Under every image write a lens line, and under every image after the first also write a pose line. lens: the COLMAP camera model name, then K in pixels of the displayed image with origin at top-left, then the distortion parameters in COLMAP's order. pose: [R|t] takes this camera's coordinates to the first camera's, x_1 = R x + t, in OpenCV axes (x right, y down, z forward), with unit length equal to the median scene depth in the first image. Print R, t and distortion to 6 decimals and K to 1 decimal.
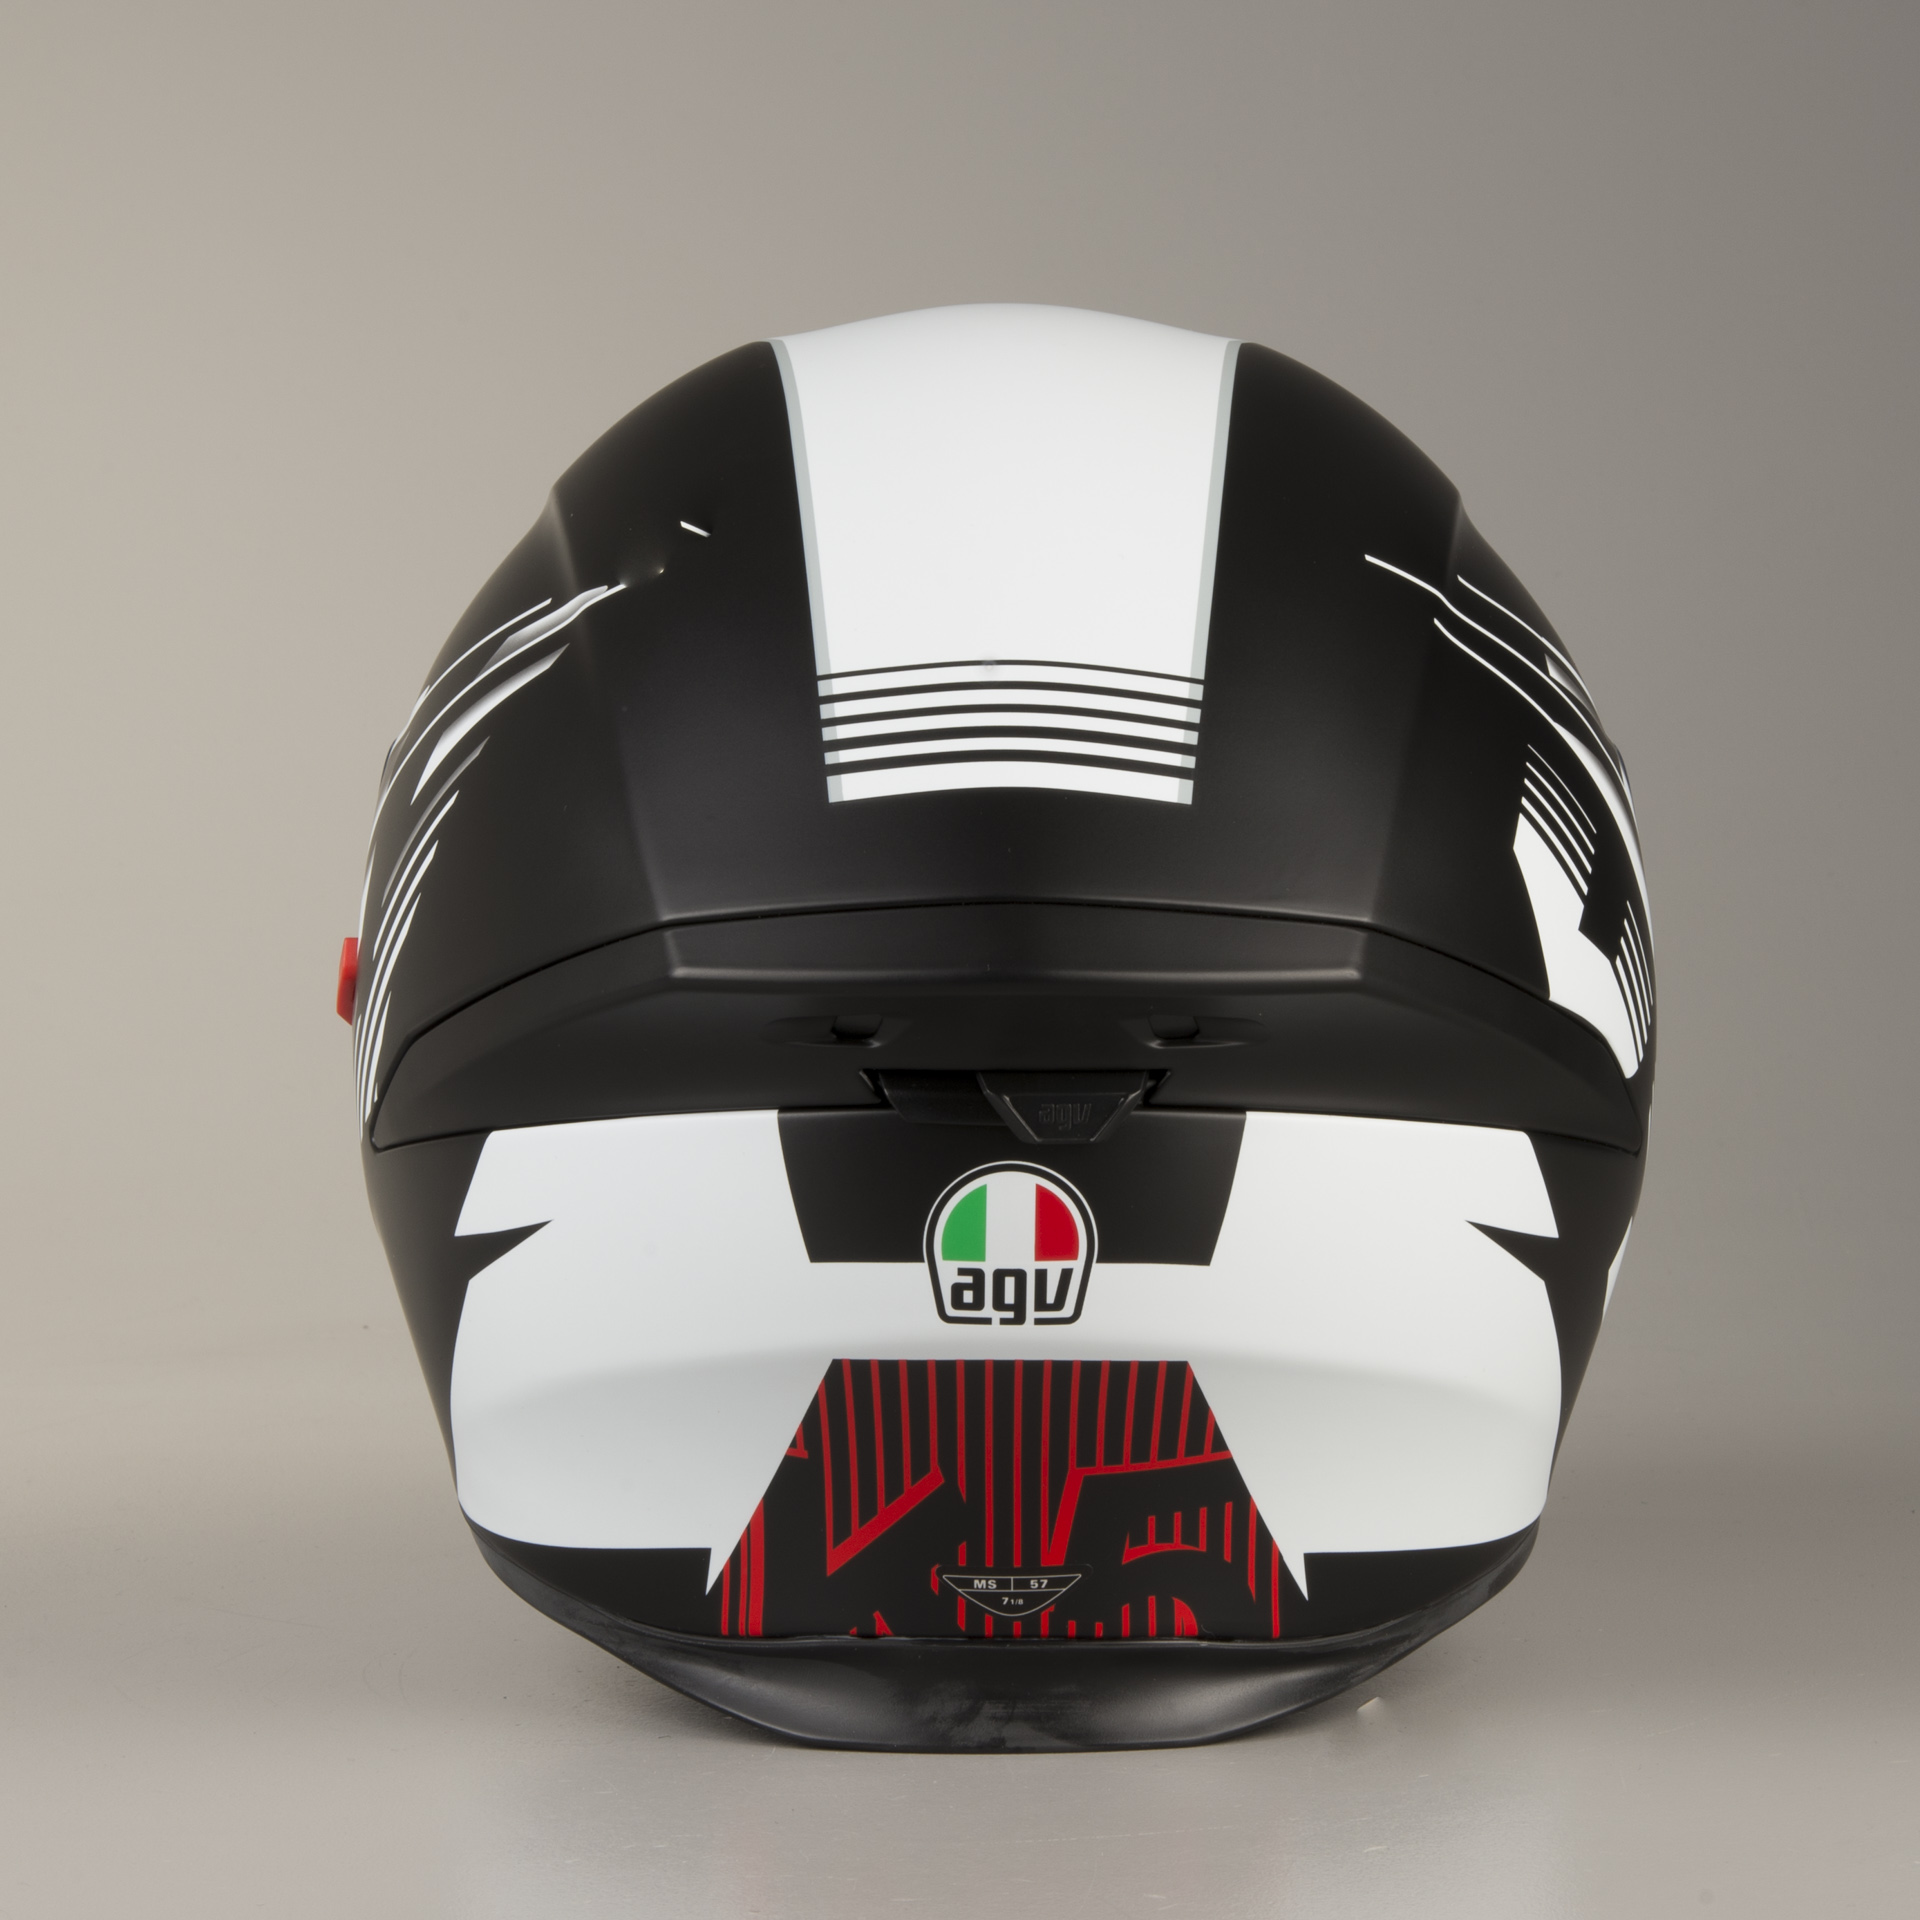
lens RADIAL K [[5344.2, 0, 963.7], [0, 5344.2, 964.8], [0, 0, 1]] dist [0.165006, 0.000000]
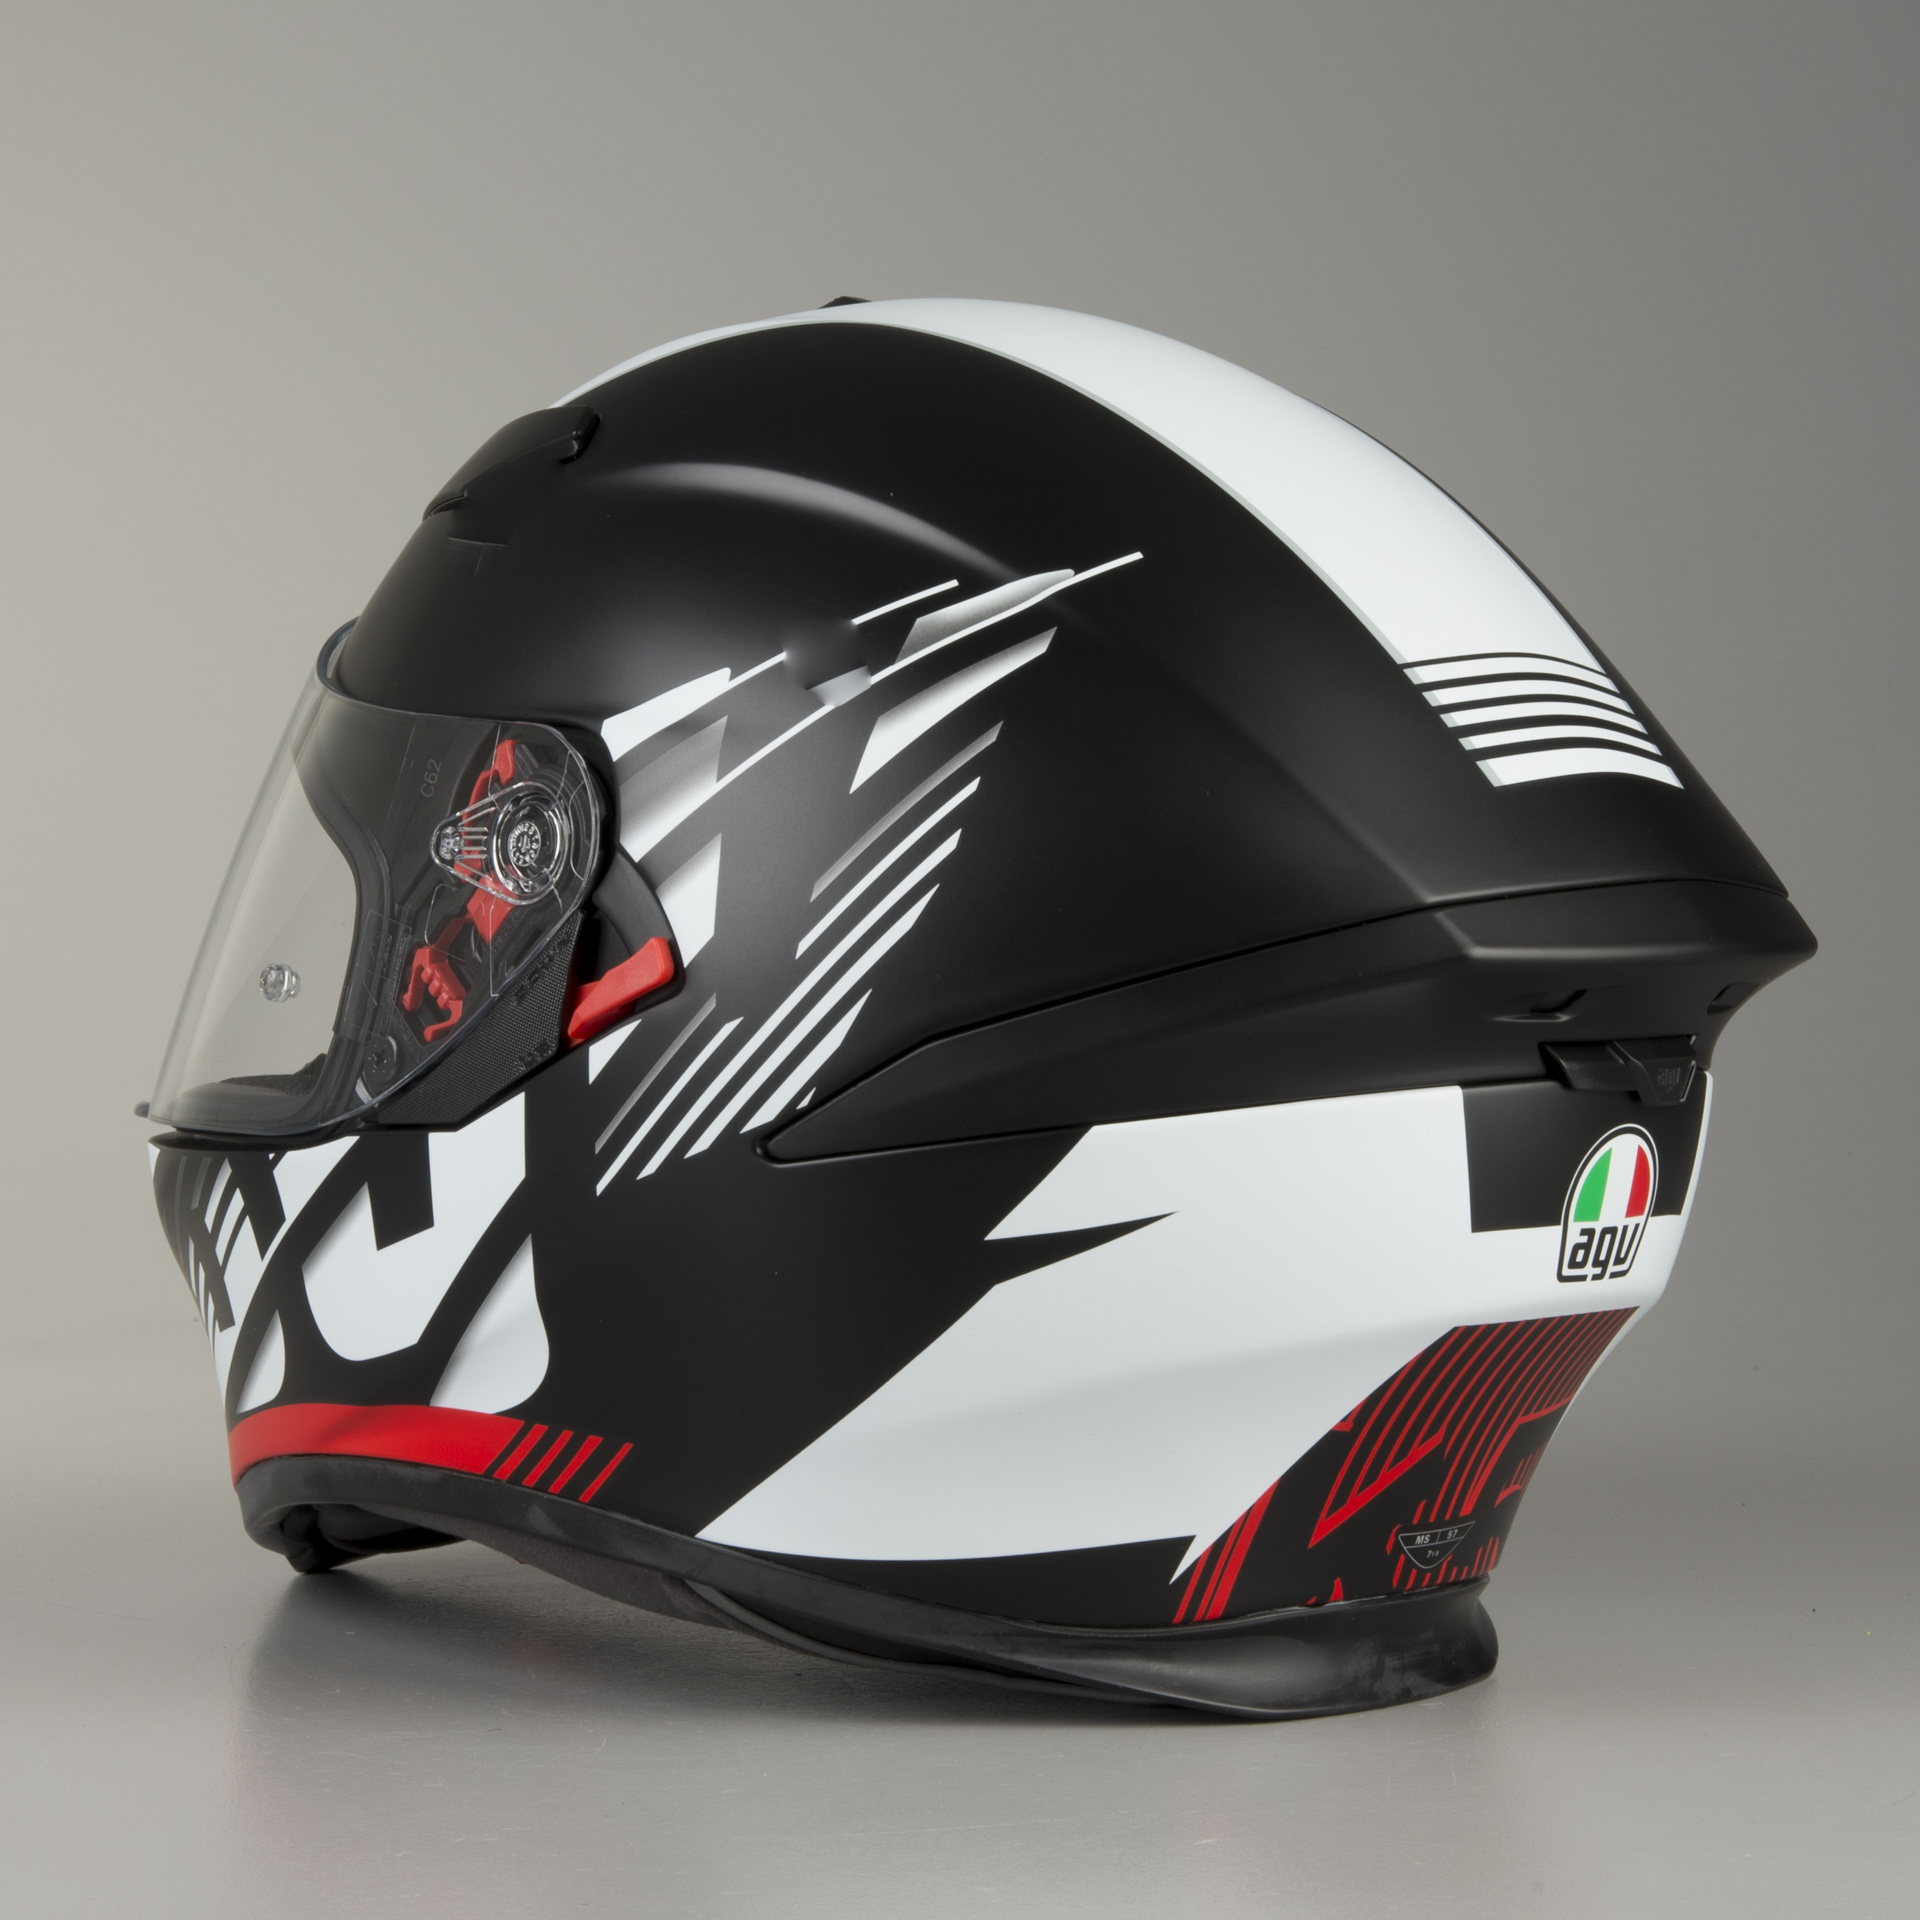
lens RADIAL K [[5344.2, 0, 953.9], [0, 5344.2, 962.7], [0, 0, 1]] dist [0.165006, 0.000000]
pose [[0.664585, -0.021542, 0.746903, -0.868882], [0.027986, 0.999601, 0.003929, -0.003335], [-0.746689, 0.018292, 0.664922, 0.387677]]
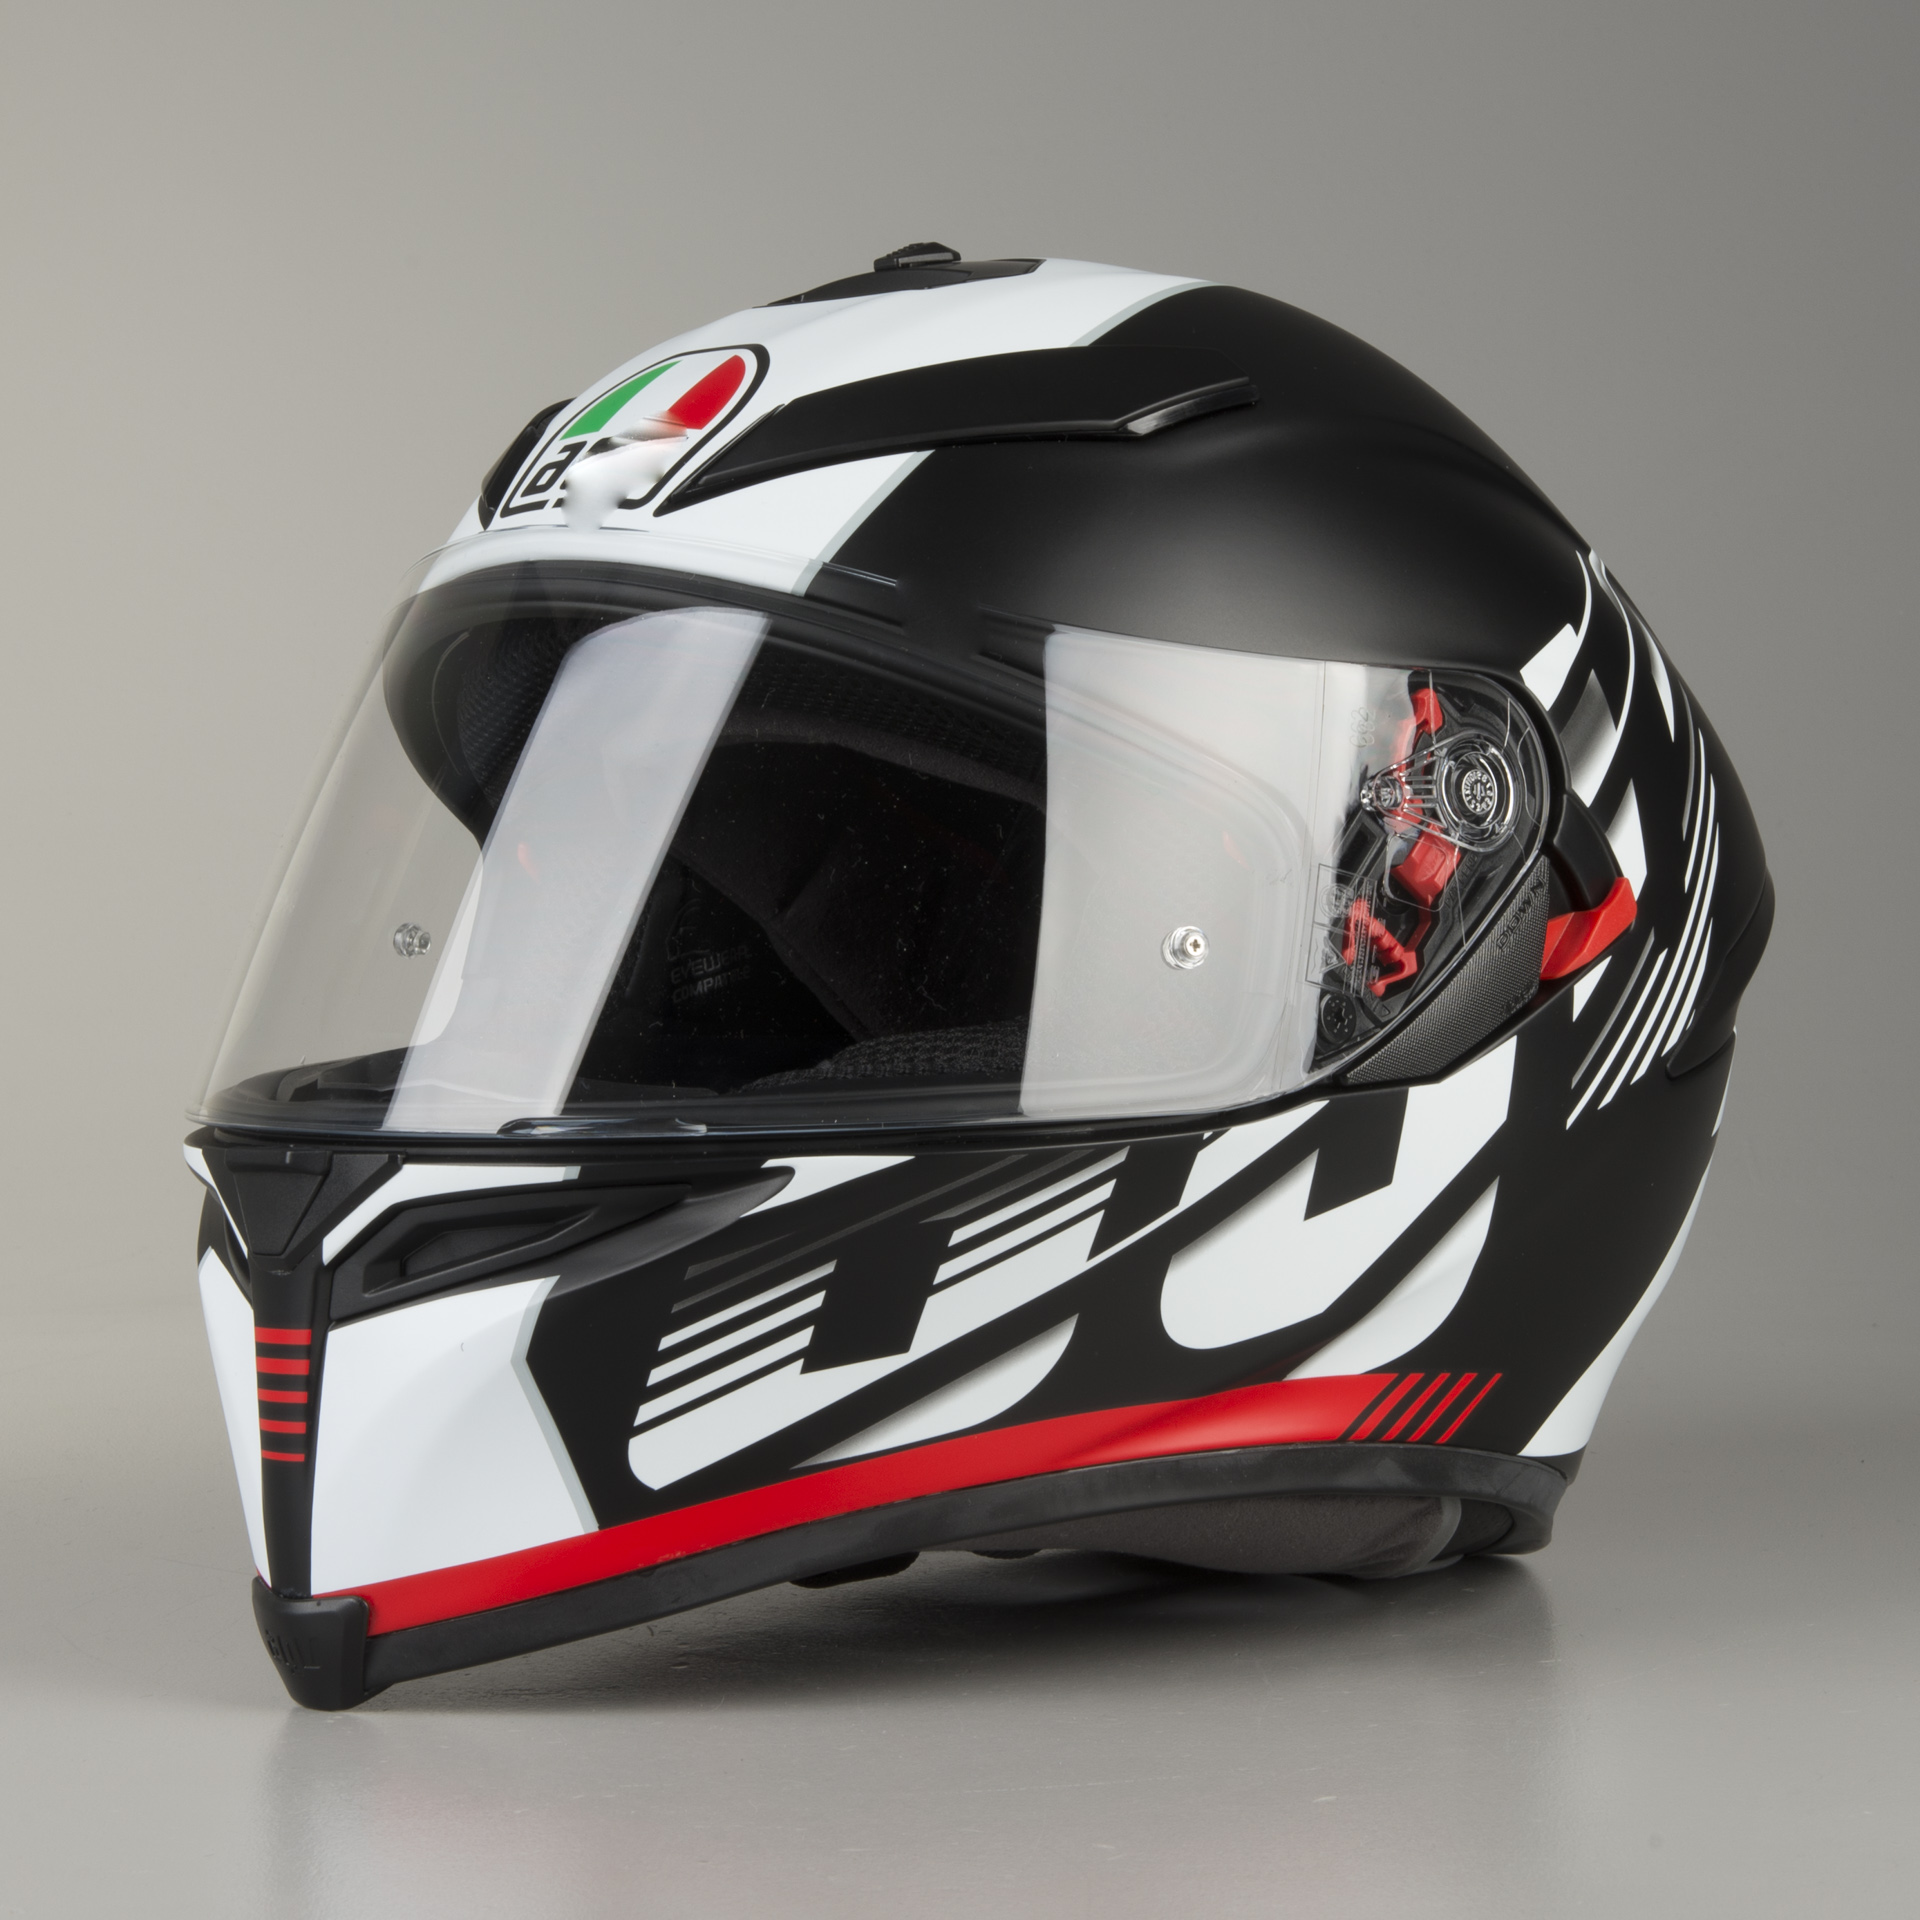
lens RADIAL K [[5344.2, 0, 958.4], [0, 5344.2, 952.8], [0, 0, 1]] dist [0.165006, 0.000000]
pose [[-0.646979, -0.011653, 0.762419, -0.883155], [0.041897, 0.997829, 0.050805, -0.052025], [-0.761356, 0.064813, -0.645086, 1.938578]]
